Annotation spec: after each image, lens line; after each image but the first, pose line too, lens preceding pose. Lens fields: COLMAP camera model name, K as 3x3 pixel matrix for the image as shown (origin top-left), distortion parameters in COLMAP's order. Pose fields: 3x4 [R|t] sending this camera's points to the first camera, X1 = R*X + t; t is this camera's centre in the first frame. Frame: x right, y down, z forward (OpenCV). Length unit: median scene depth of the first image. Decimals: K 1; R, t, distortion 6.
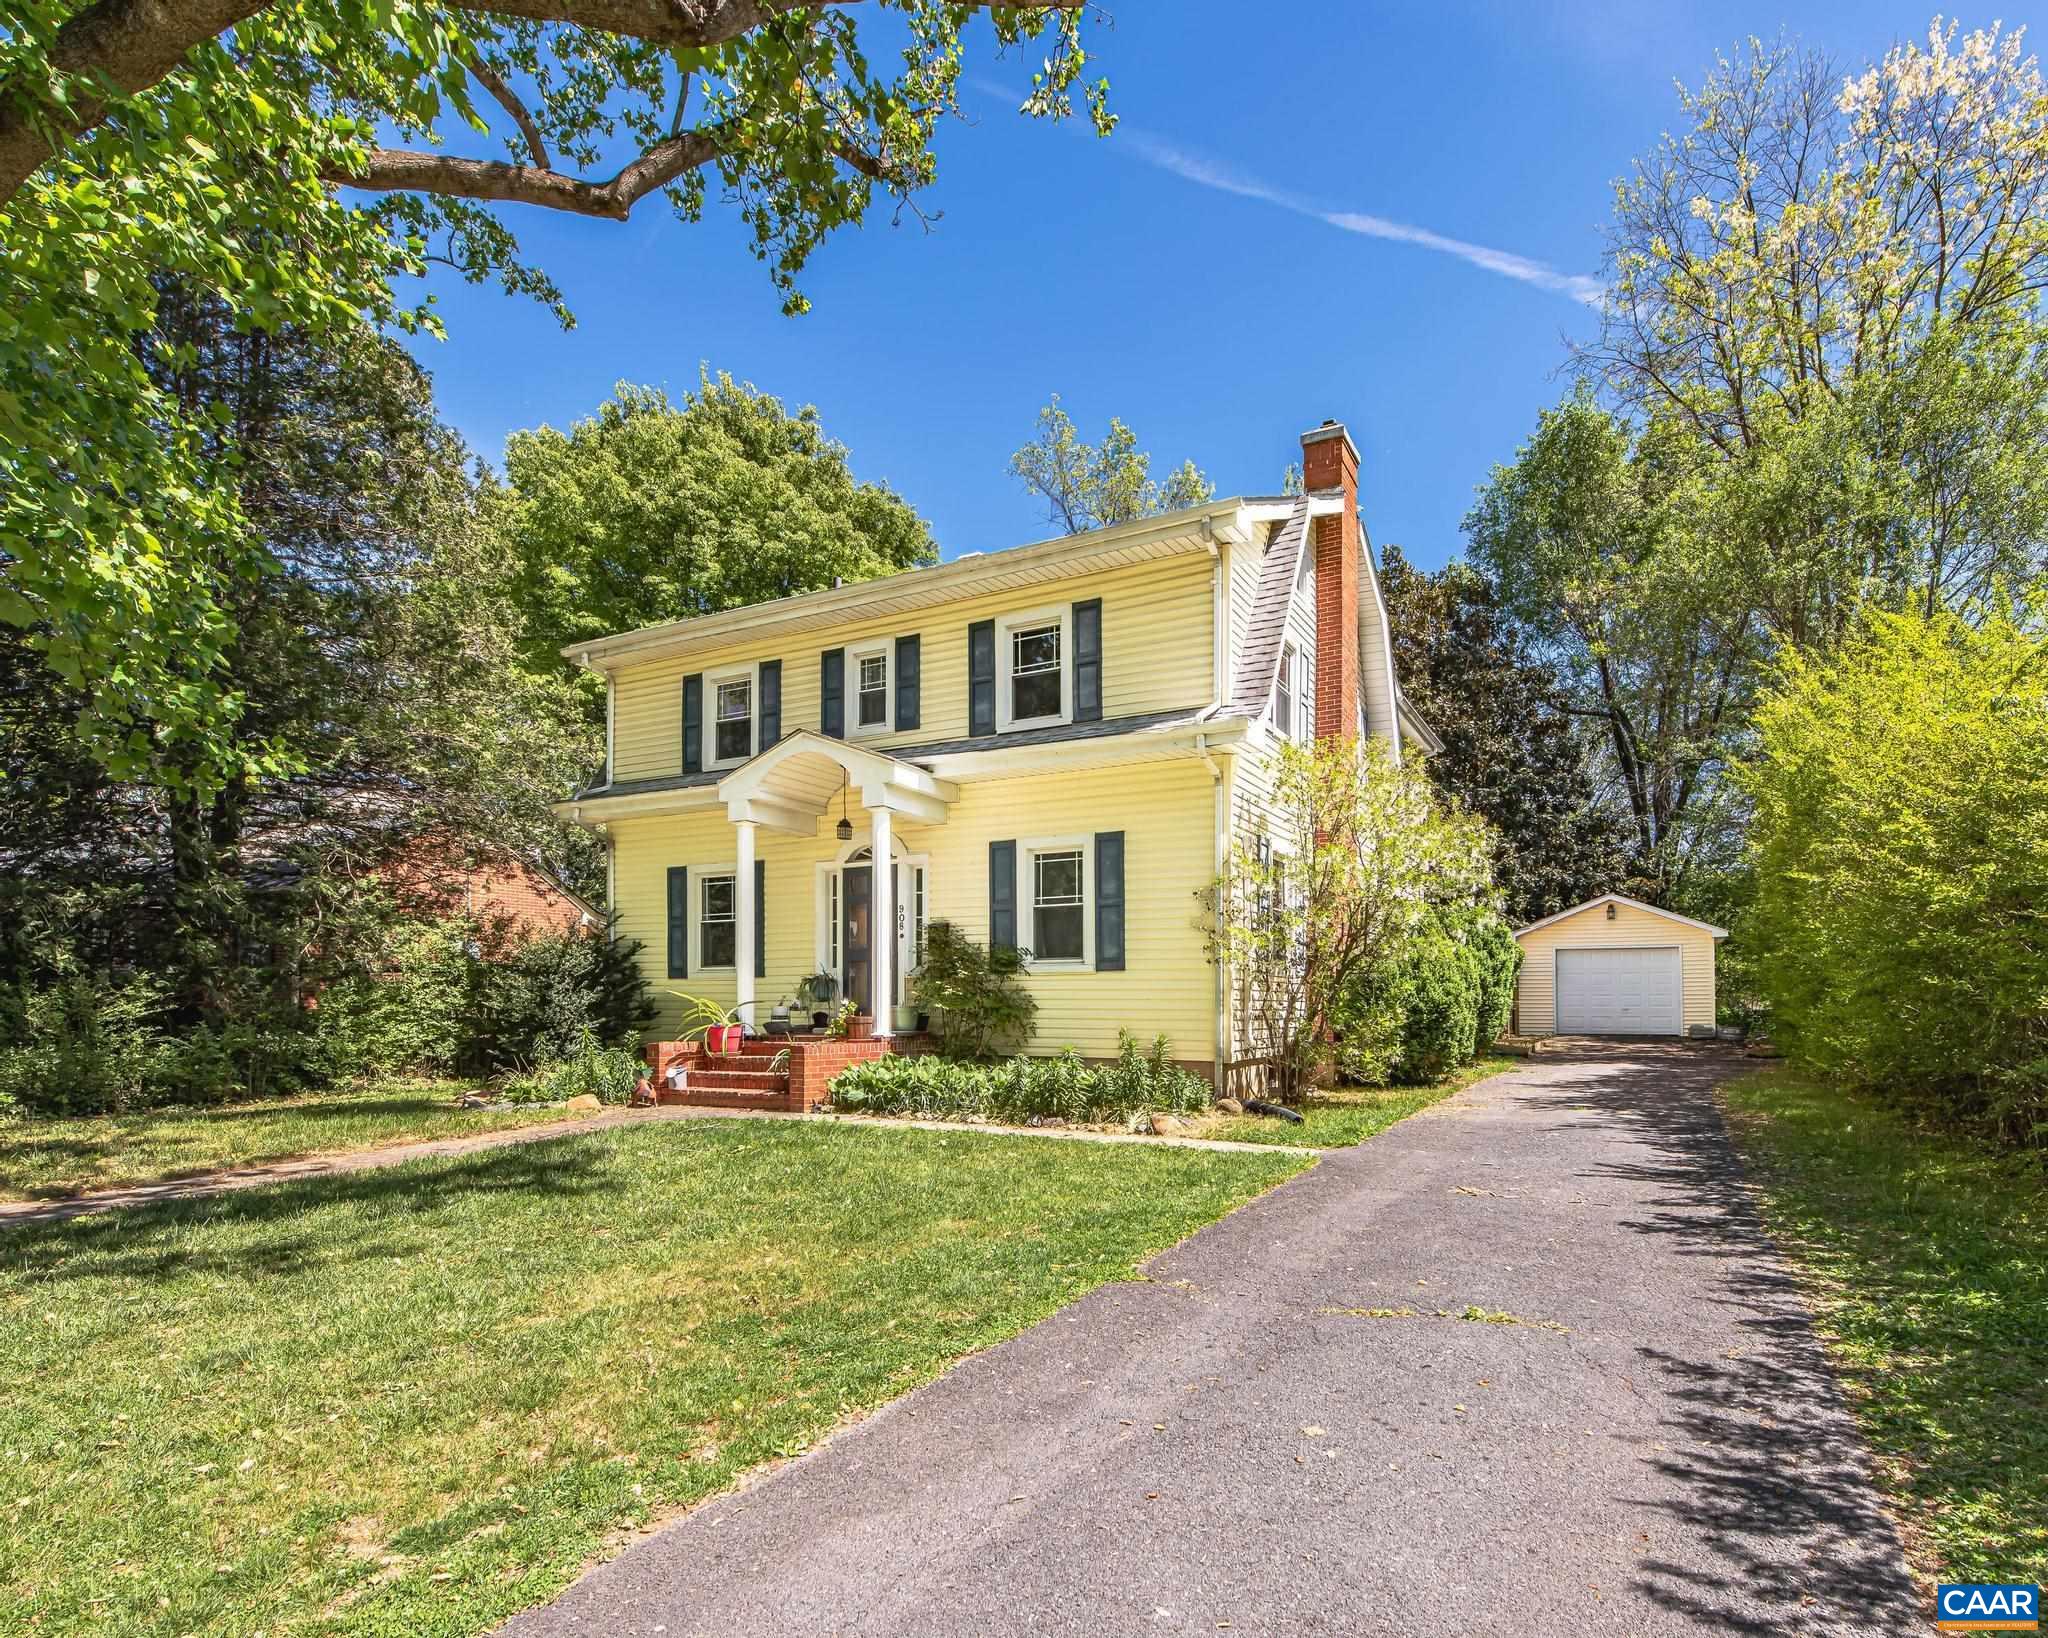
lens RADIAL K [[992.0, 0, 1231.3], [0, 992.0, 1043.0], [0, 0, 1]] dist [0.022591, -0.007846]
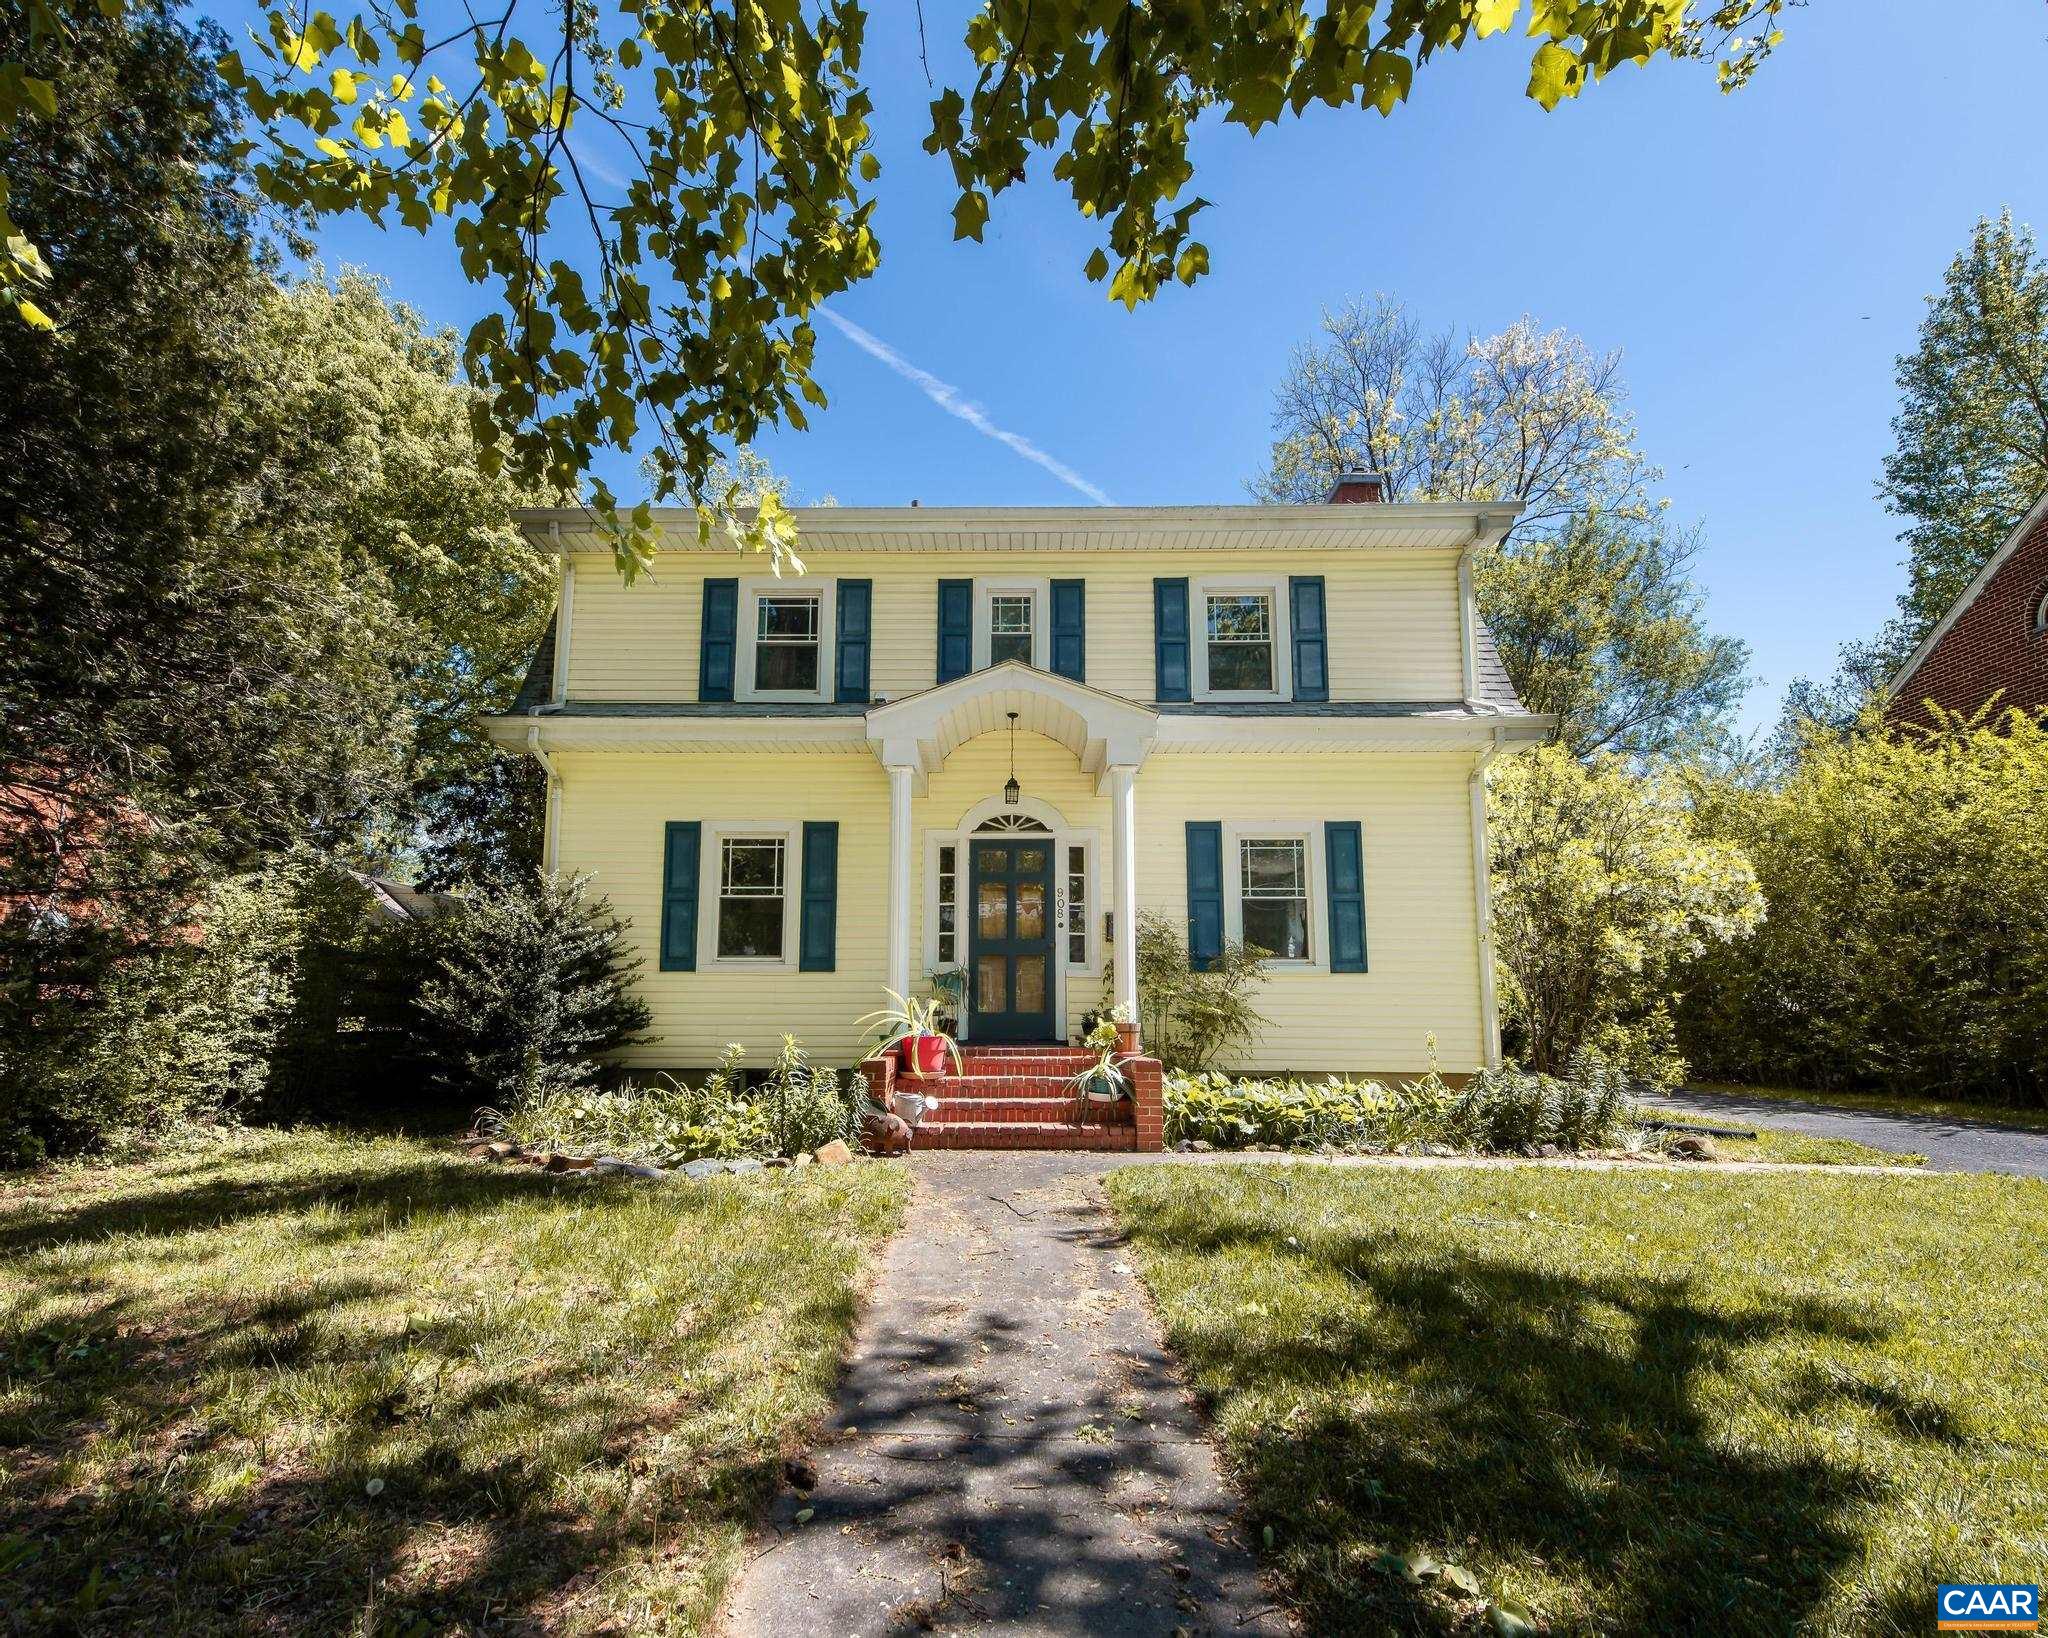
lens RADIAL K [[992.0, 0, 1005.2], [0, 992.0, 928.6], [0, 0, 1]] dist [0.022591, -0.007846]
pose [[0.921969, 0.039115, 0.385284, -0.710870], [0.008950, 0.992468, -0.122173, -0.005867], [-0.387161, 0.116088, 0.914675, 0.279709]]
